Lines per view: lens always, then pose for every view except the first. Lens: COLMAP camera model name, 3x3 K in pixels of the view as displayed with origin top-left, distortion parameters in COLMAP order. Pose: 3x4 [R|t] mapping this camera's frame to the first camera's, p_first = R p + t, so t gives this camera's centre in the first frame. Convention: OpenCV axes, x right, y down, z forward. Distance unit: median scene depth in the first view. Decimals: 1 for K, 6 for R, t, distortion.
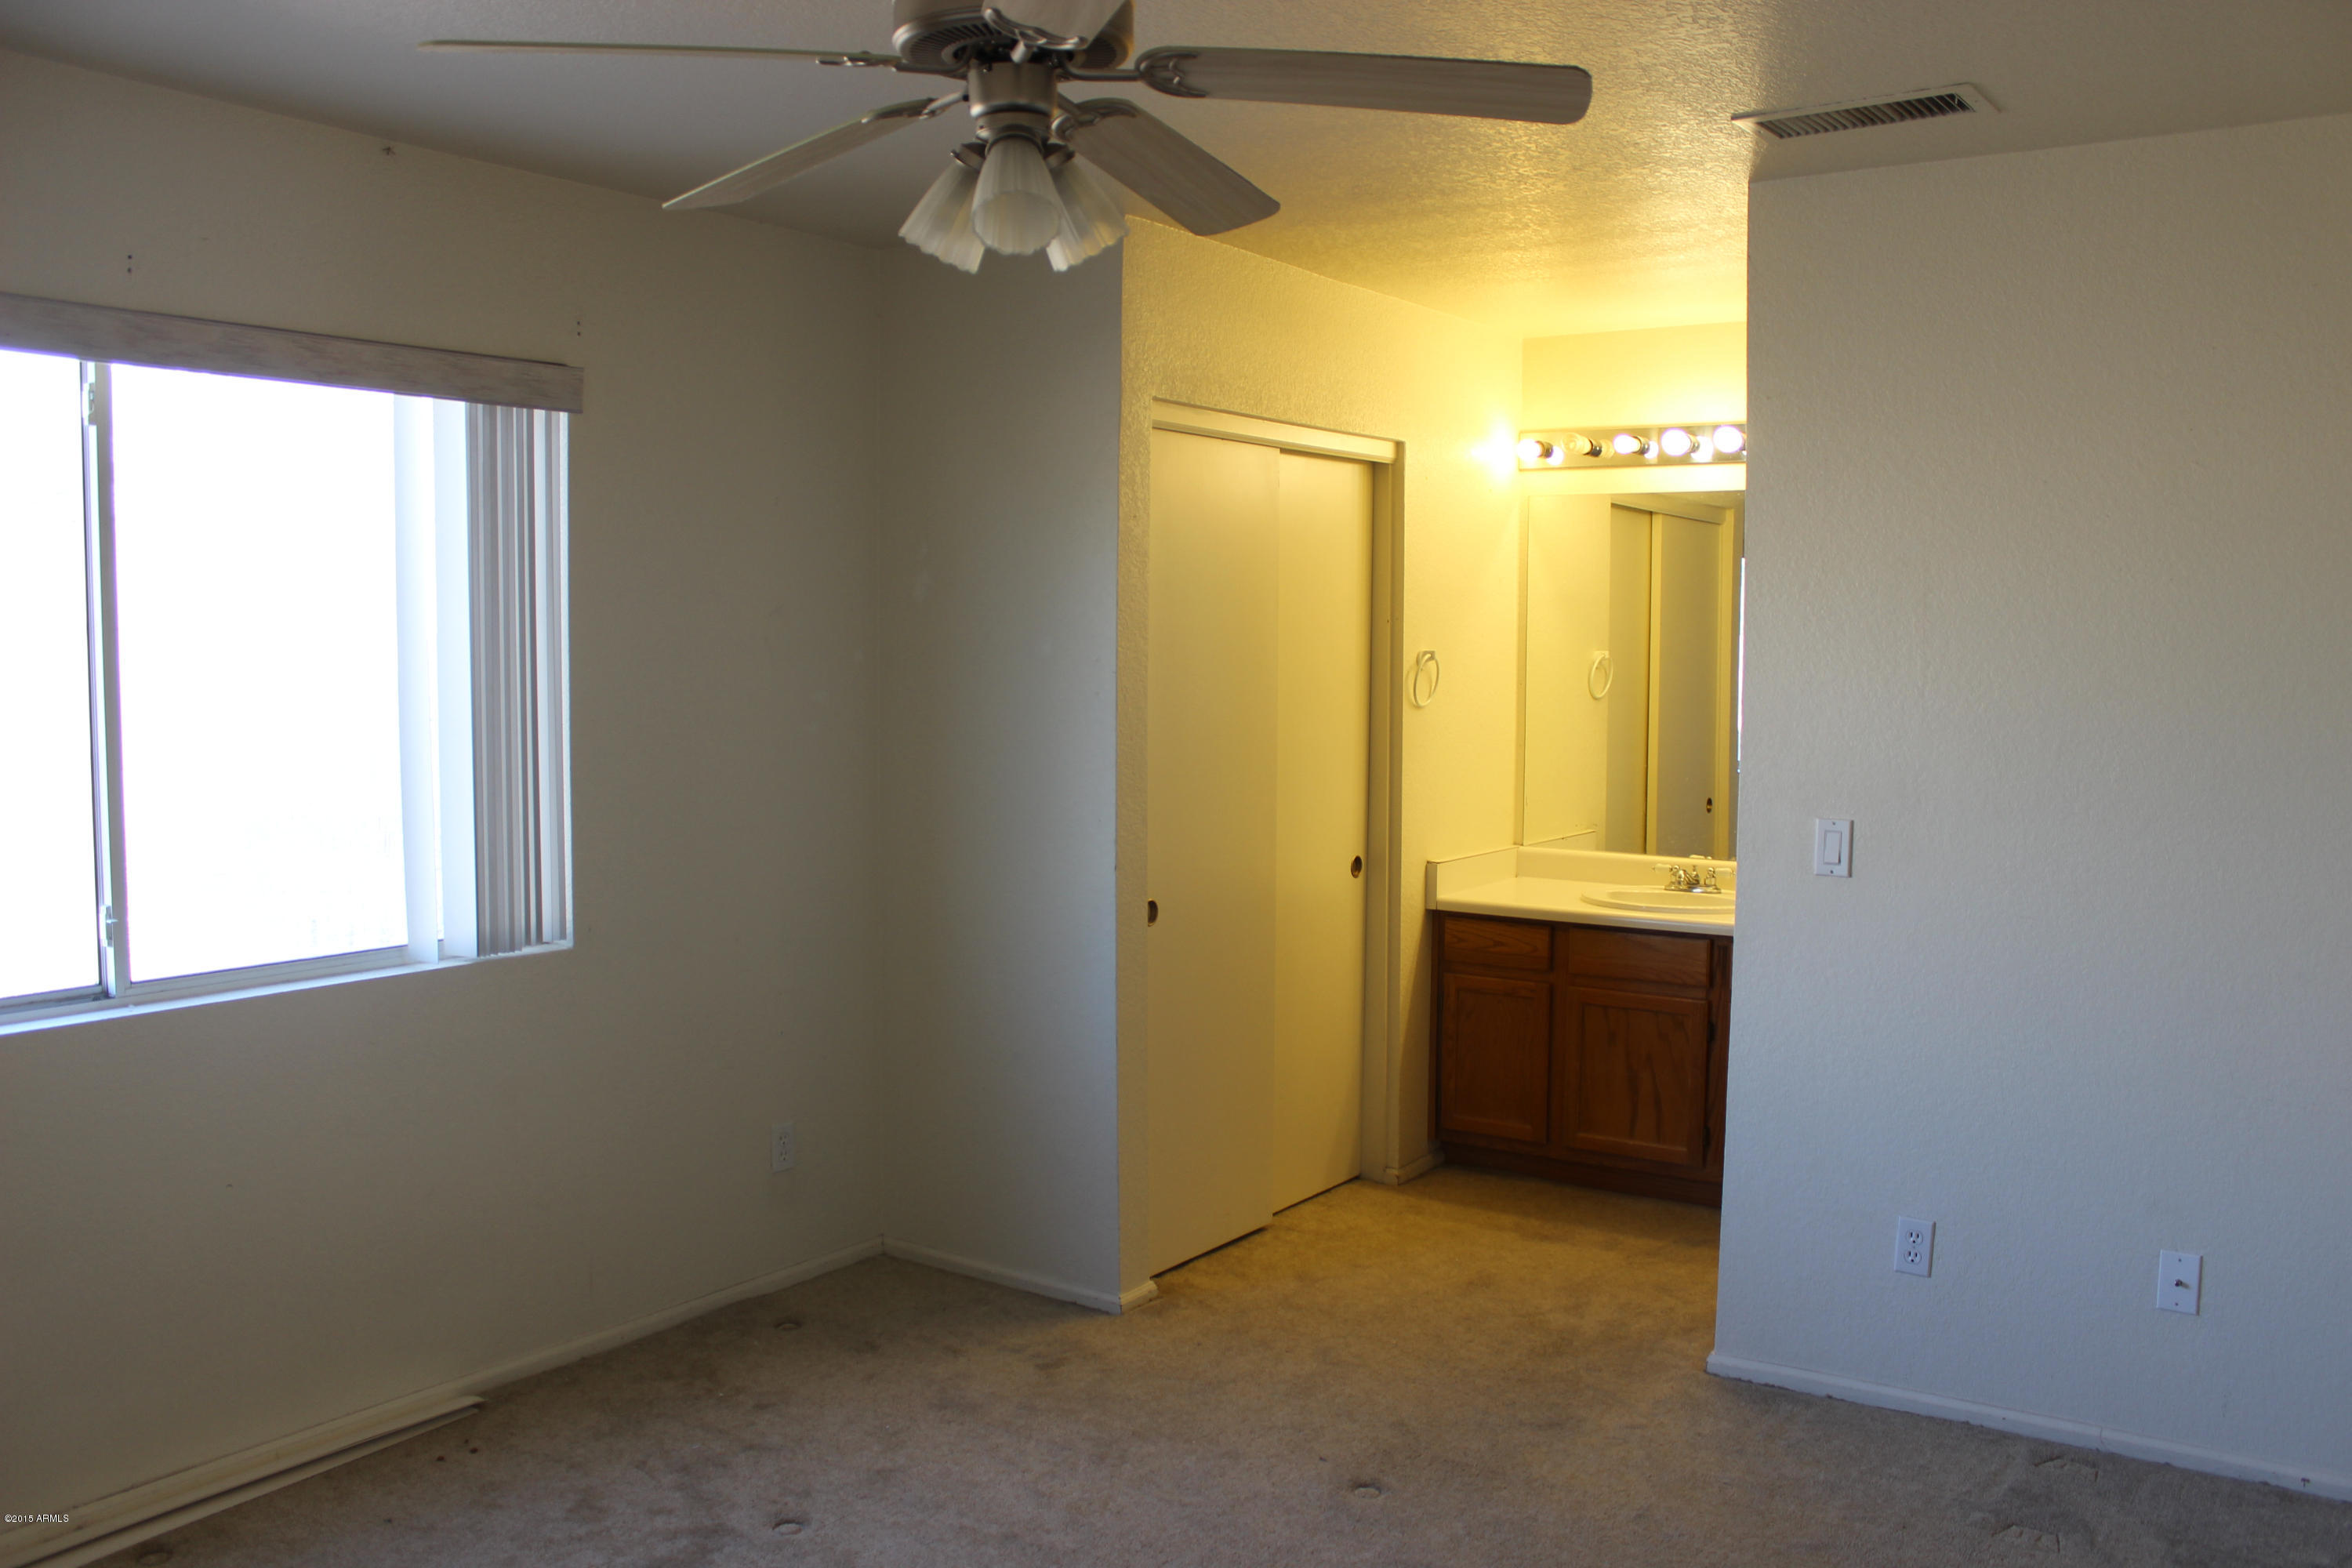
lens RADIAL K [[1971.3, 0, 1176.8], [0, 1971.3, 788.9], [0, 0, 1]] dist [-0.160031, 0.143535]
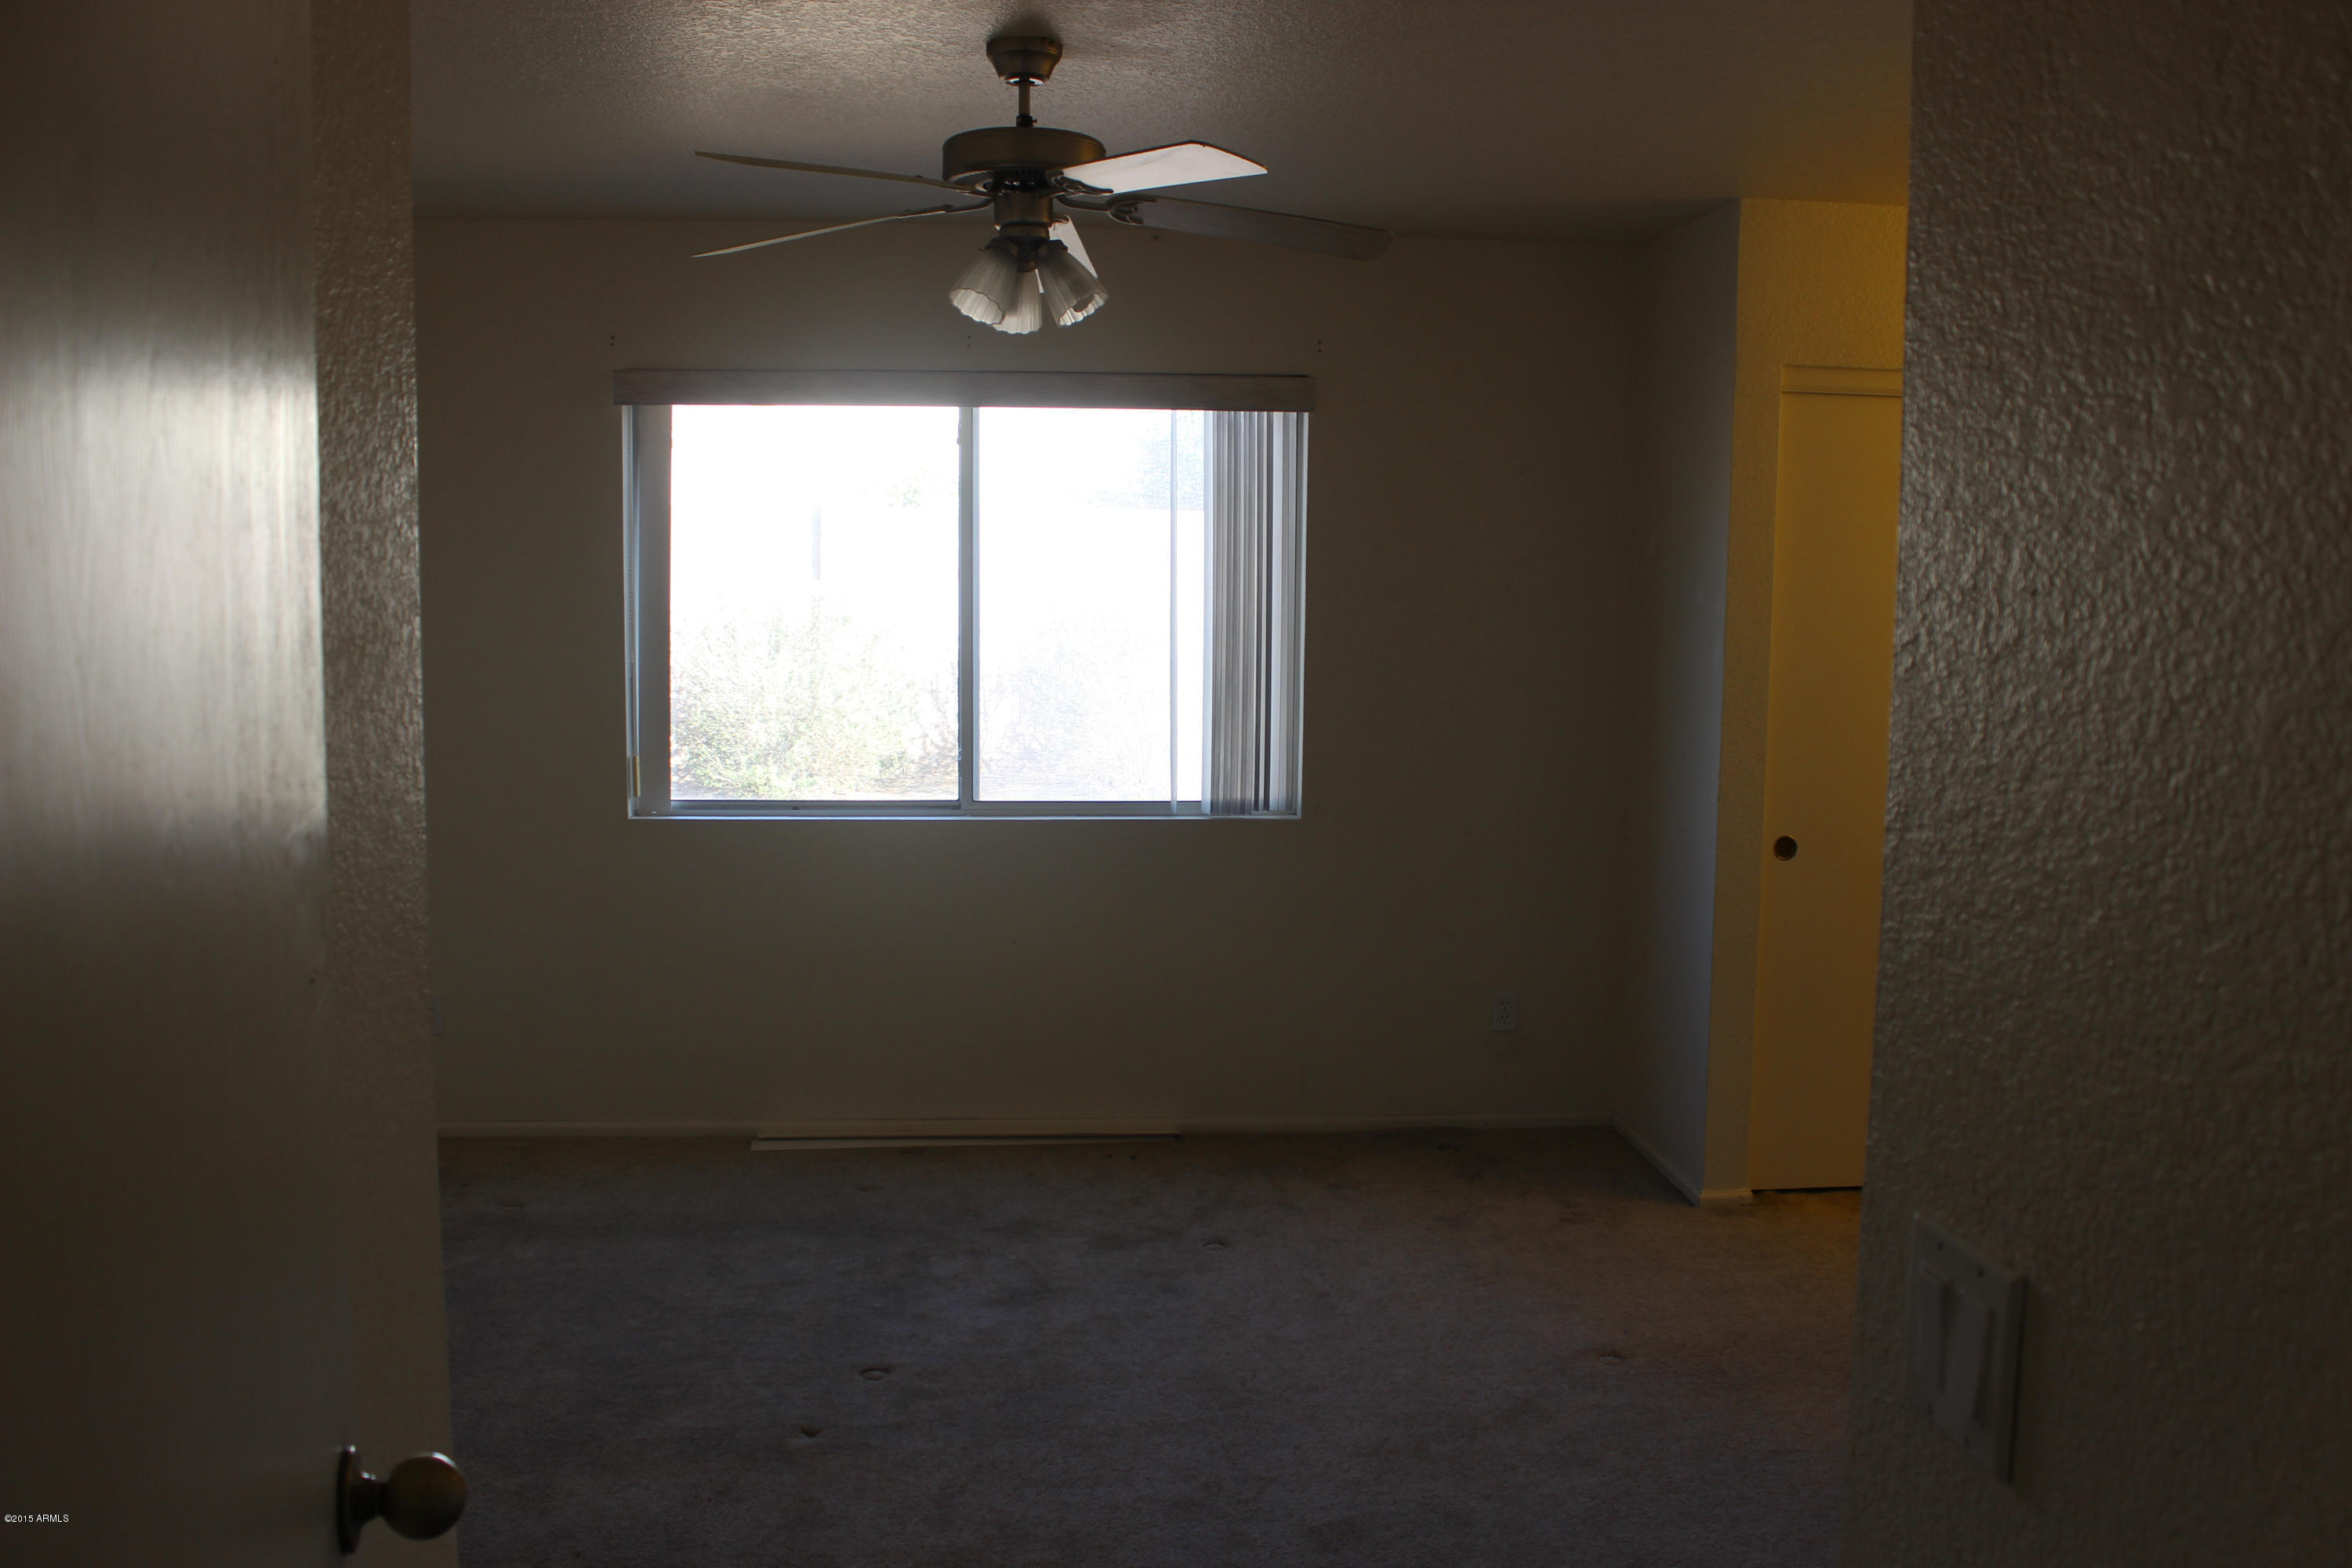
lens RADIAL K [[1971.3, 0, 1179.5], [0, 1971.3, 782.2], [0, 0, 1]] dist [-0.160031, 0.143535]
pose [[0.631612, 0.079010, -0.771248, 0.697043], [-0.063896, 0.996714, 0.049781, -0.004488], [0.772647, 0.017837, 0.634585, 0.093575]]
